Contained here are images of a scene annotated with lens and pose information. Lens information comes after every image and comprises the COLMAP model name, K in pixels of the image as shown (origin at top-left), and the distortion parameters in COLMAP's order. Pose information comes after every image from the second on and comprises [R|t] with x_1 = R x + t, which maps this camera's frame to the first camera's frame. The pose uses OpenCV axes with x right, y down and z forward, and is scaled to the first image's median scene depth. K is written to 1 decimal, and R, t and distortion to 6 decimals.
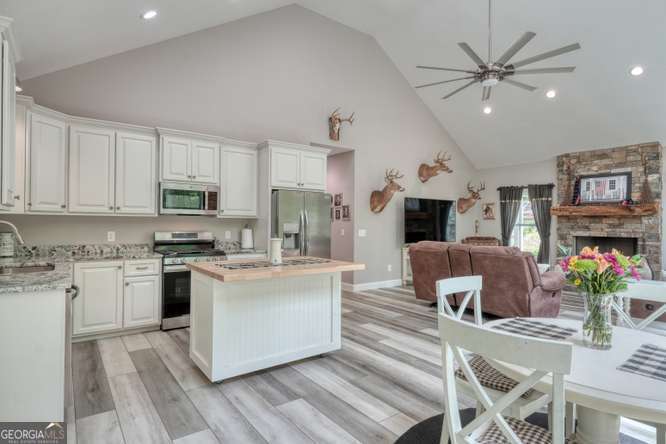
lens RADIAL K [[358.7, 0, 334.3], [0, 358.7, 218.9], [0, 0, 1]] dist [-0.003619, 0.003458]
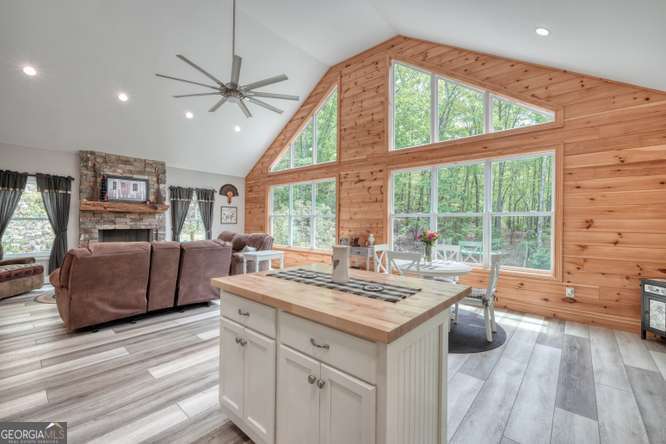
lens RADIAL K [[279.8, 0, 333.1], [0, 279.8, 222.3], [0, 0, 1]] dist [-0.006584, 0.002661]
pose [[-0.203153, -0.015082, 0.979031, -0.383009], [-0.023141, 0.999676, 0.010598, 0.000861], [-0.978874, -0.020502, -0.203436, 0.618634]]
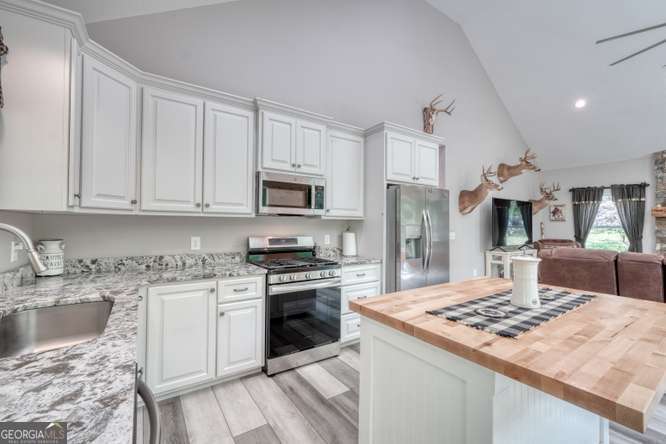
lens RADIAL K [[279.8, 0, 333.6], [0, 279.8, 219.4], [0, 0, 1]] dist [-0.006584, 0.002661]
pose [[0.998826, -0.000730, -0.048439, -0.230208], [0.000411, 0.999978, -0.006586, 0.001496], [0.048443, 0.006559, 0.998804, 0.321542]]
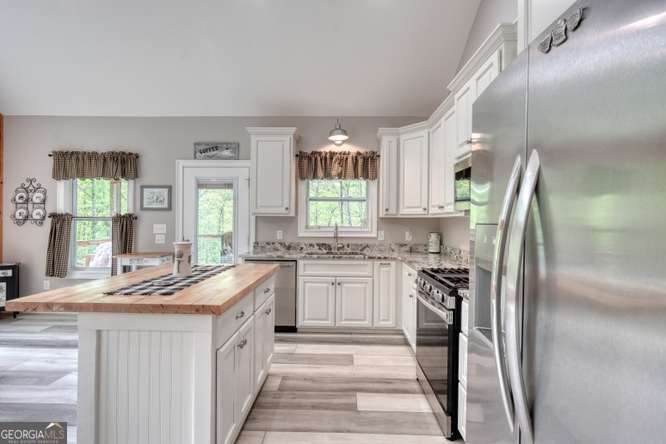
lens RADIAL K [[302.2, 0, 336.2], [0, 302.2, 221.7], [0, 0, 1]] dist [-0.004970, -0.000375]
pose [[-0.617382, -0.018694, -0.786441, 0.068114], [-0.007567, 0.999812, -0.017825, 0.013606], [0.786627, -0.005054, -0.617408, 0.892688]]
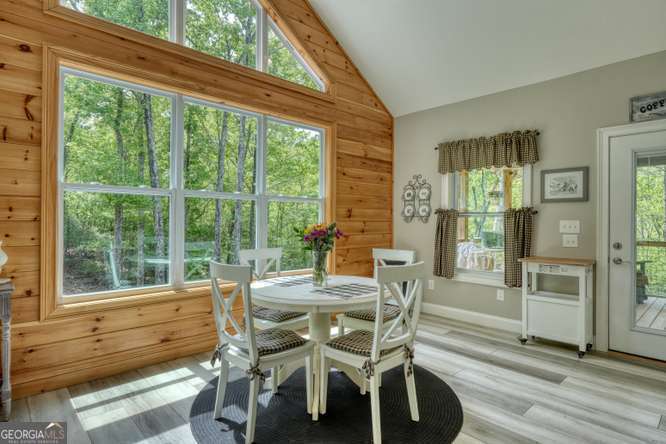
lens RADIAL K [[358.7, 0, 333.0], [0, 358.7, 222.1], [0, 0, 1]] dist [-0.003619, 0.003458]
pose [[-0.994248, -0.017986, -0.105580, 0.234651], [-0.017246, 0.999820, -0.007915, 0.024463], [0.105703, -0.006048, -0.994379, 0.706888]]
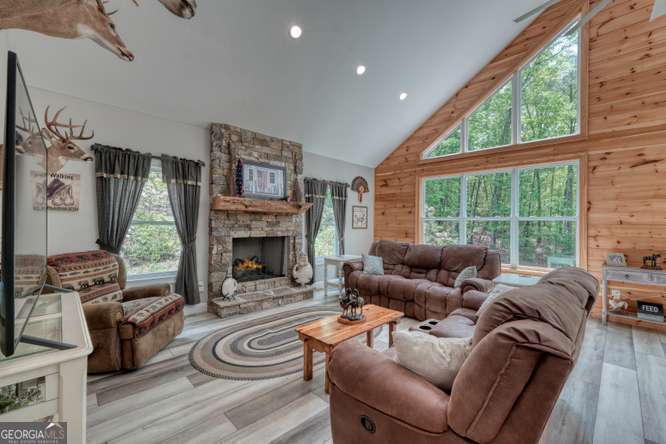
lens RADIAL K [[279.8, 0, 331.9], [0, 279.8, 223.6], [0, 0, 1]] dist [-0.006584, 0.002661]
pose [[-0.122416, -0.013523, 0.992387, 0.080398], [-0.025659, 0.999616, 0.010457, 0.008255], [-0.992147, -0.024183, -0.122716, 1.115866]]
